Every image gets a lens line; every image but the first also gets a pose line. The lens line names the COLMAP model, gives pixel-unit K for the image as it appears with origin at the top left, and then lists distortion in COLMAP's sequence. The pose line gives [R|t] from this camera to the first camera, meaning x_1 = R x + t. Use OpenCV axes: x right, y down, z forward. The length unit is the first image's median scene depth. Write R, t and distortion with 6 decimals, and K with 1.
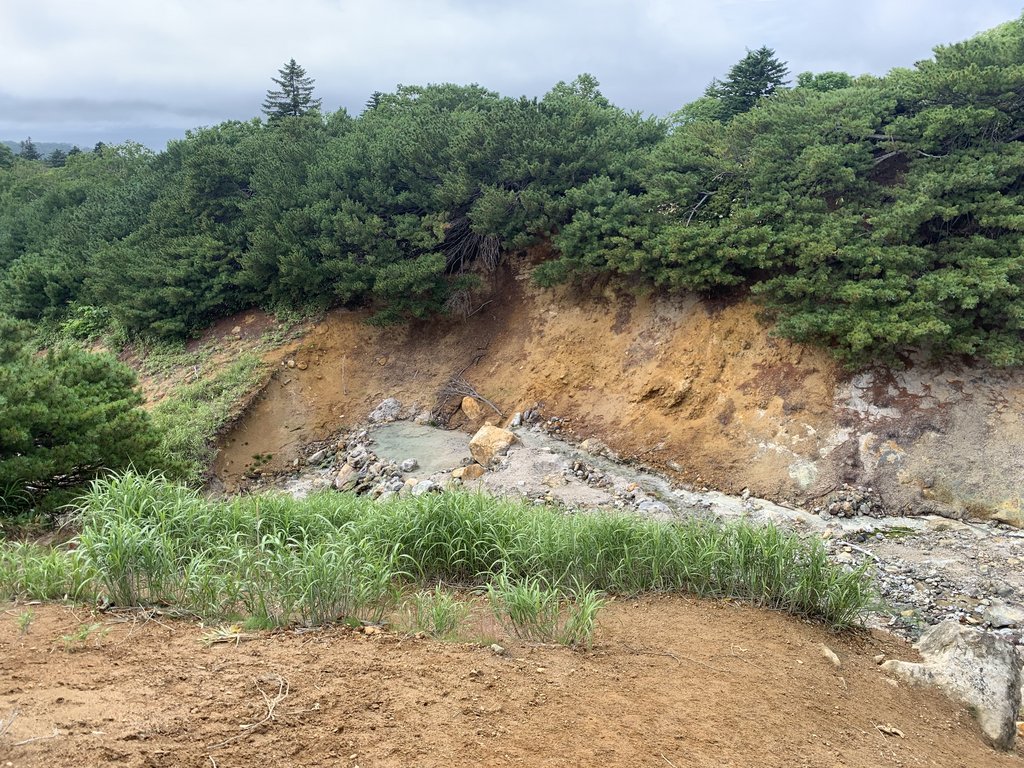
lens RADIAL K [[761.3, 0, 512.0], [0, 761.3, 384.0], [0, 0, 1]] dist [0.070290, -0.108183]
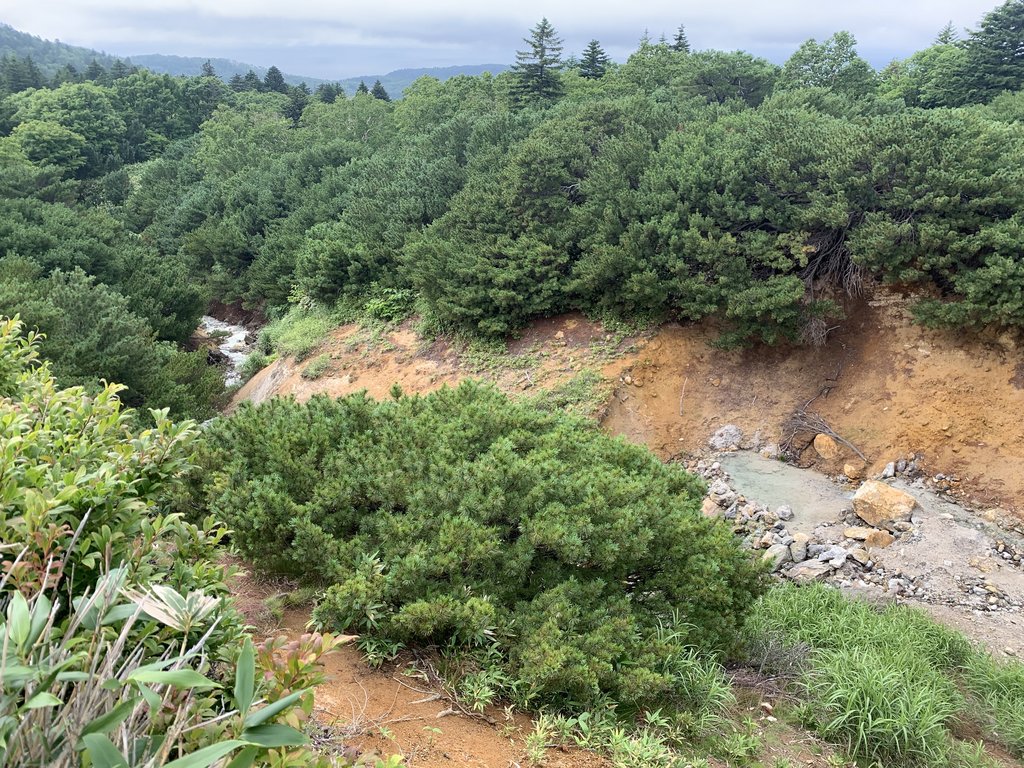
lens RADIAL K [[761.3, 0, 512.0], [0, 761.3, 384.0], [0, 0, 1]] dist [0.070290, -0.108183]
pose [[0.984904, 0.080136, -0.153433, -0.284375], [-0.066025, 0.993289, 0.094960, -0.105969], [0.160013, -0.083396, 0.983586, -0.005479]]
